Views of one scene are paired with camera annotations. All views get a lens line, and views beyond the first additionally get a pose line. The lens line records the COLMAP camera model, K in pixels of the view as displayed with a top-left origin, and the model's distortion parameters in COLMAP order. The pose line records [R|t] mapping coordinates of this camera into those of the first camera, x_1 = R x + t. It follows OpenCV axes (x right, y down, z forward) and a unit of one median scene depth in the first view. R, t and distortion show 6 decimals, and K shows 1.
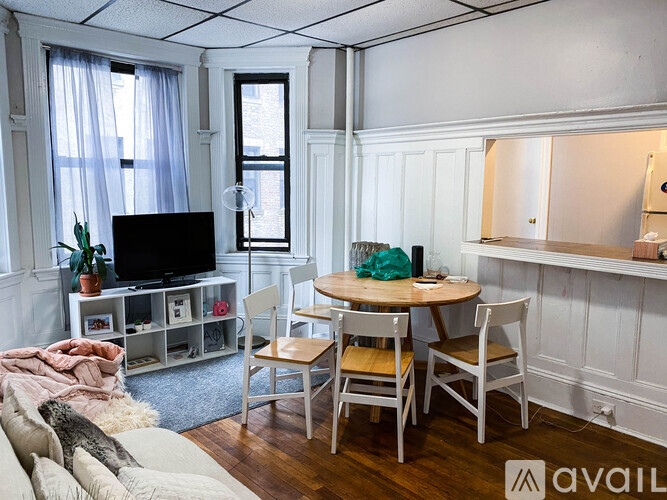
lens RADIAL K [[507.5, 0, 332.2], [0, 507.5, 243.7], [0, 0, 1]] dist [0.036666, -0.027995]
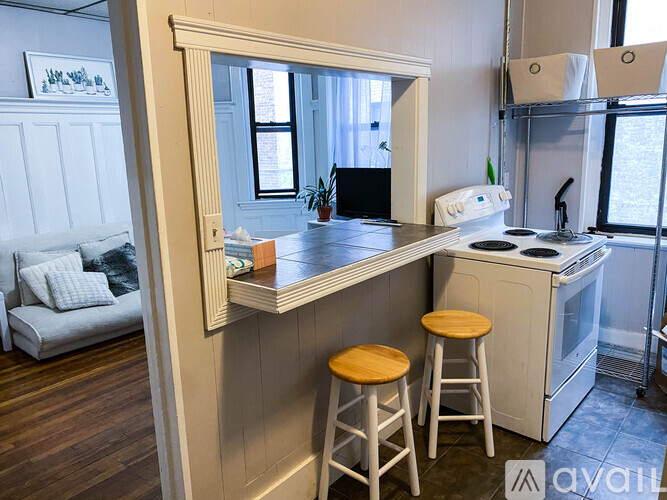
lens RADIAL K [[507.5, 0, 334.7], [0, 507.5, 249.4], [0, 0, 1]] dist [0.036666, -0.027995]
pose [[0.156019, 0.197387, -0.967831, 0.912768], [-0.090256, 0.978580, 0.185030, -0.087840], [0.983622, 0.058485, 0.170492, 0.753882]]
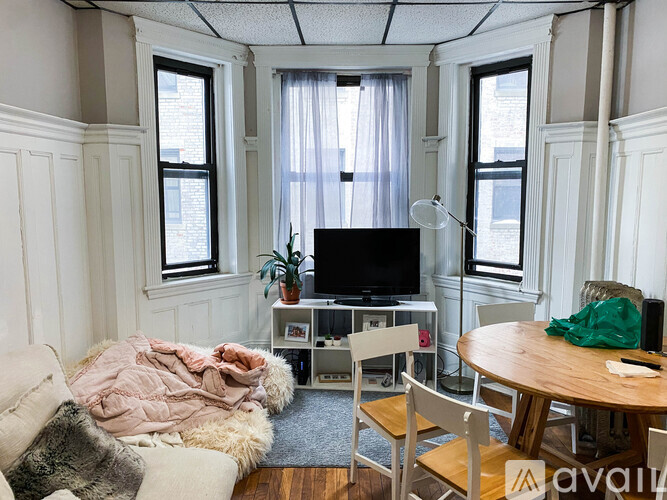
lens RADIAL K [[507.5, 0, 336.8], [0, 507.5, 246.6], [0, 0, 1]] dist [0.036666, -0.027995]
pose [[0.749242, 0.068150, -0.658781, 0.263171], [-0.076322, 0.996949, 0.016331, -0.037305], [0.657884, 0.038044, 0.752158, 0.261948]]
